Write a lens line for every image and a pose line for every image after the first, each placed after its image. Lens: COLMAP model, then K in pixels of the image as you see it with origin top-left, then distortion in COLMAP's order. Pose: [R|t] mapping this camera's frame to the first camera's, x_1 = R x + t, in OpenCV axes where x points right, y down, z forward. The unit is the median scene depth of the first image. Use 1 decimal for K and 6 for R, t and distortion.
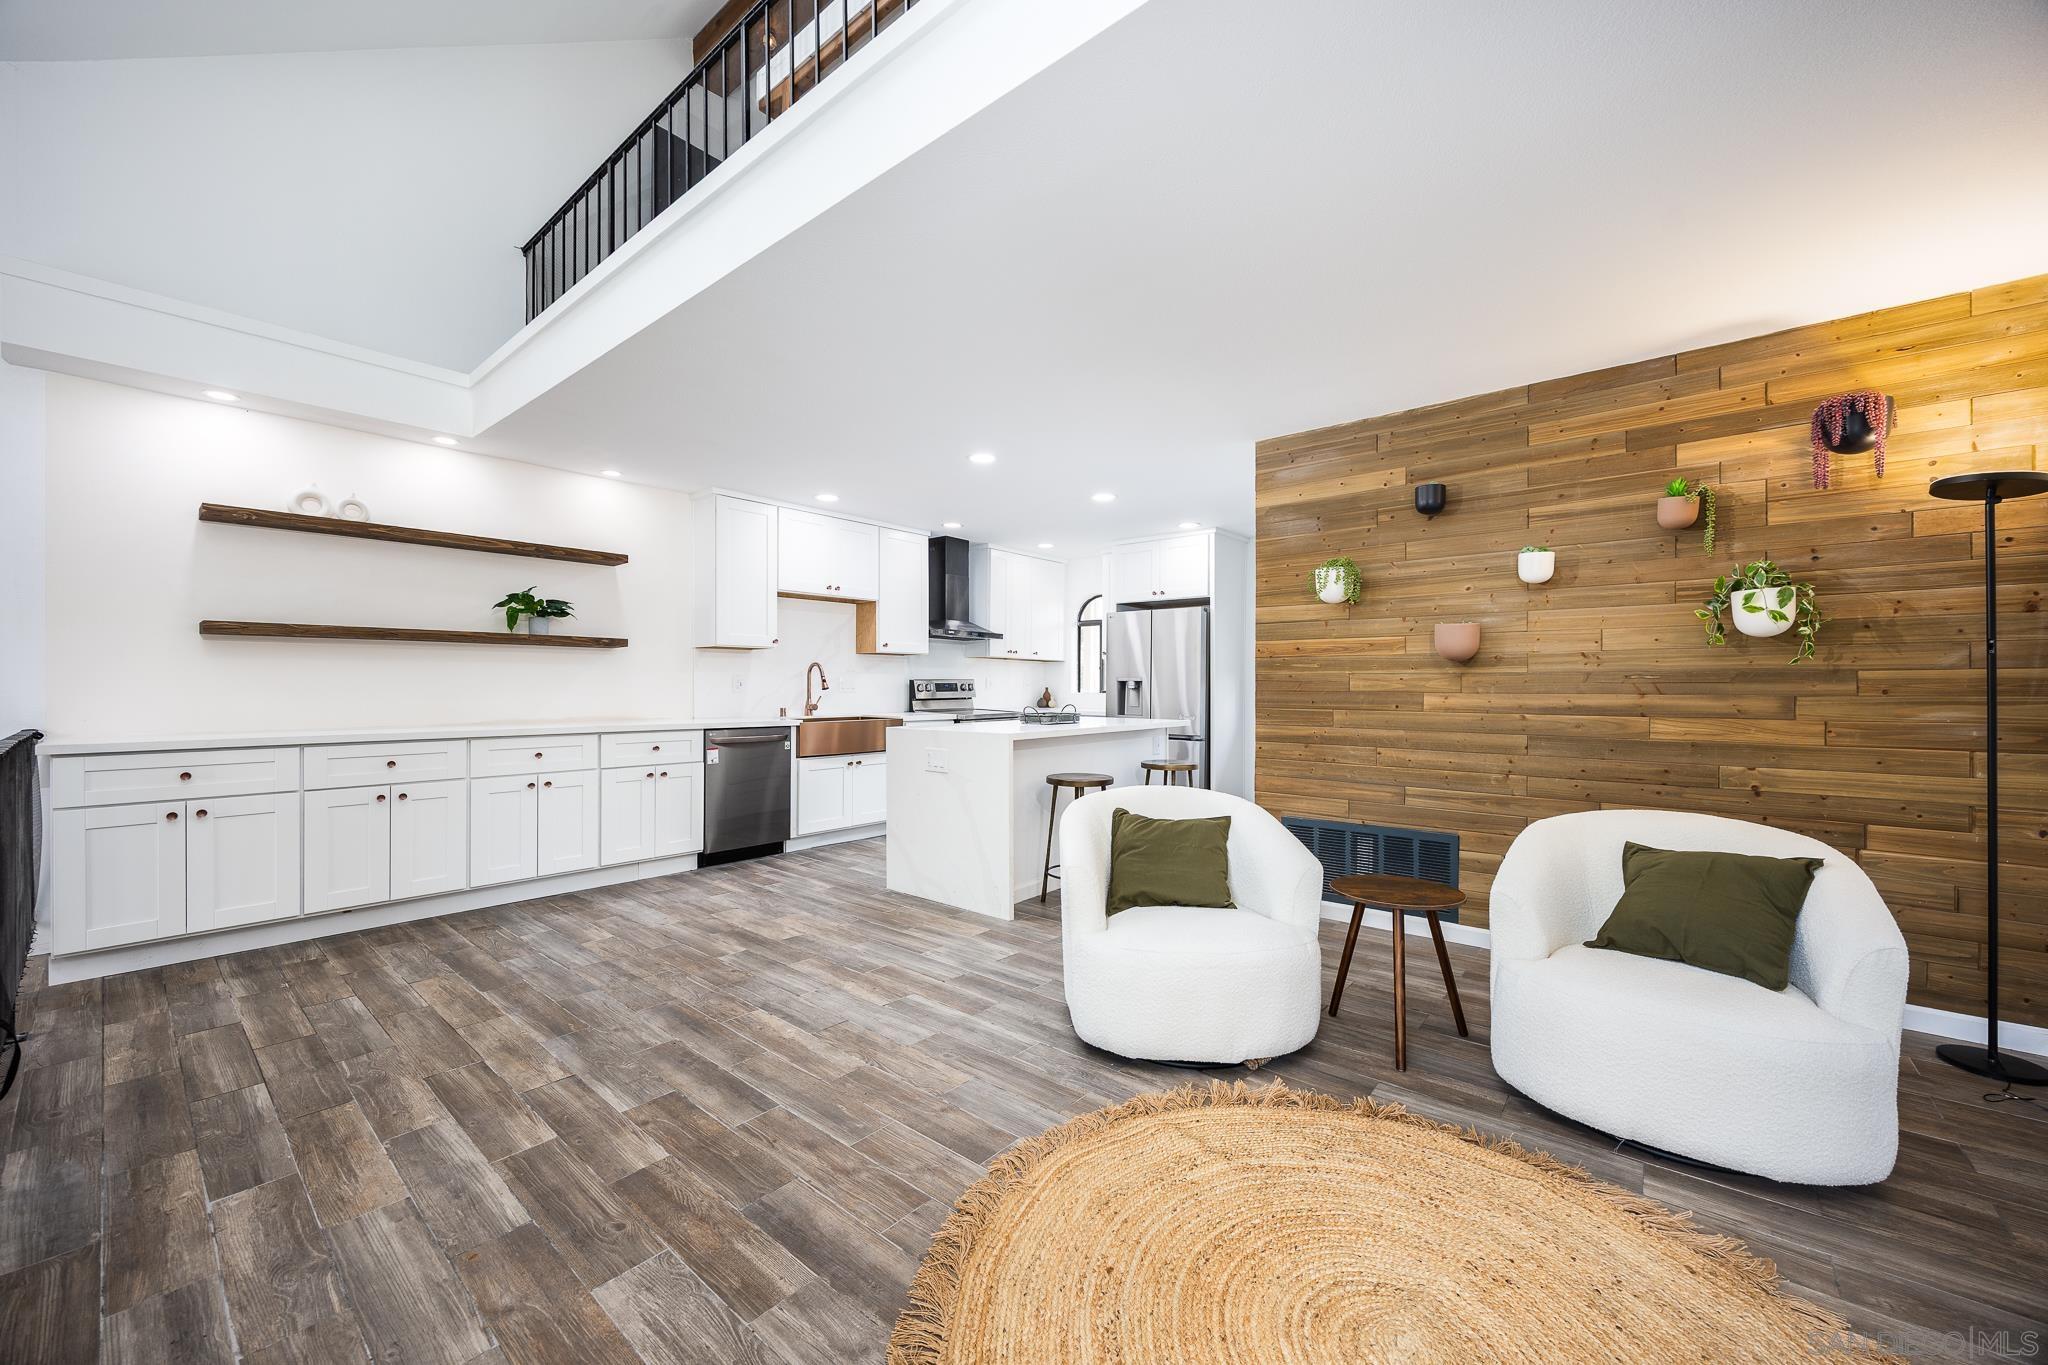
lens RADIAL K [[794.0, 0, 1015.3], [0, 794.0, 680.4], [0, 0, 1]] dist [-0.001361, -0.000239]
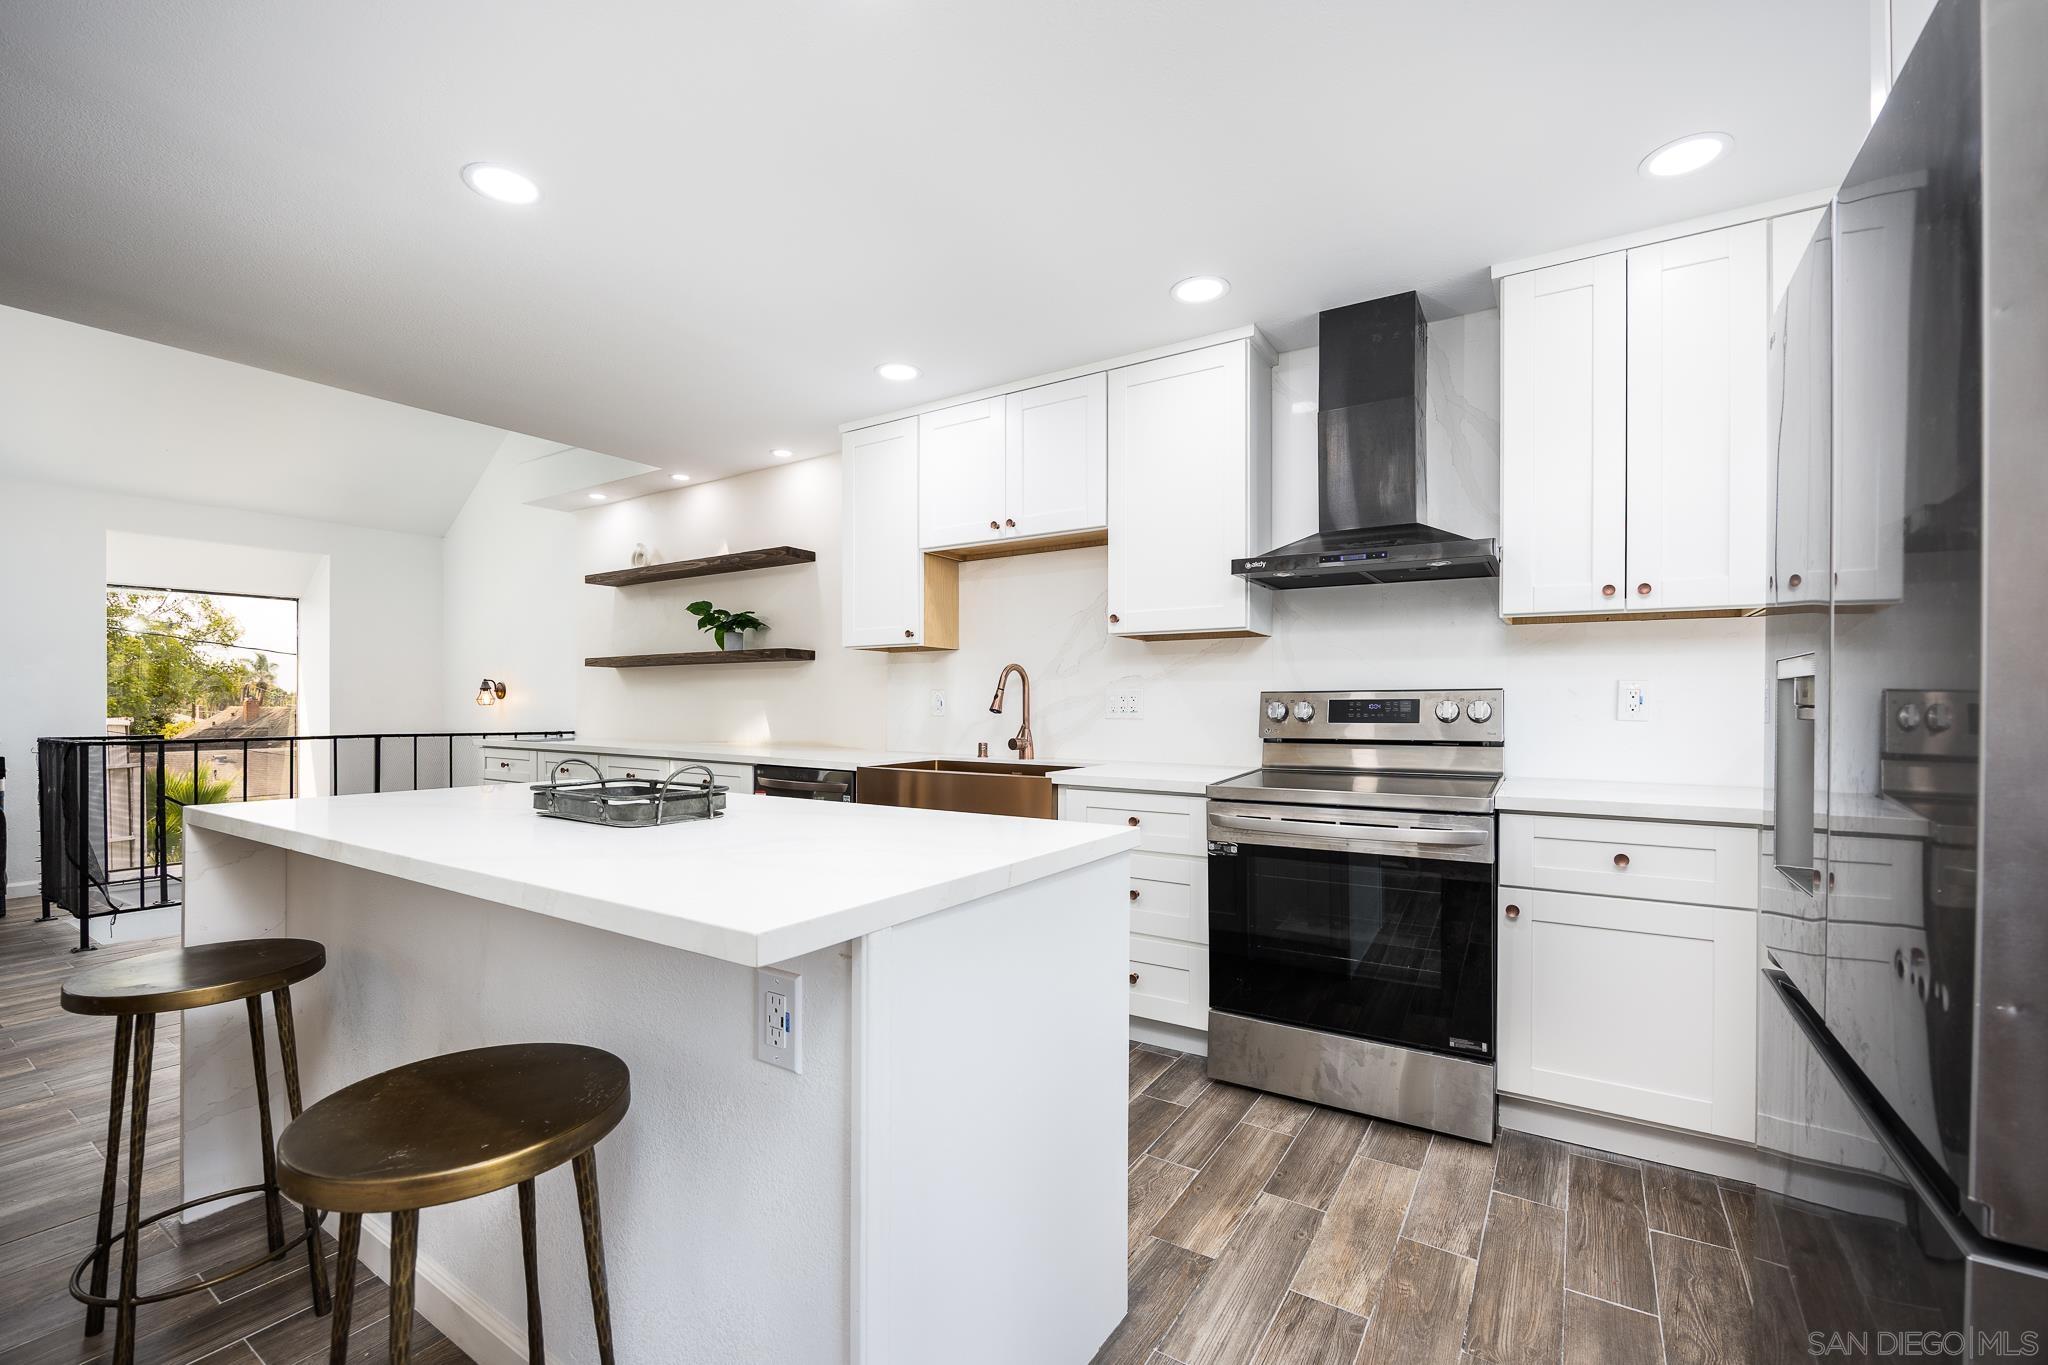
lens RADIAL K [[877.5, 0, 1018.9], [0, 877.5, 705.4], [0, 0, 1]] dist [-0.001278, -0.000056]
pose [[0.125239, -0.000578, -0.992126, 0.522129], [0.003300, 0.999995, -0.000166, 0.009662], [0.992121, -0.003253, 0.125240, 1.341945]]
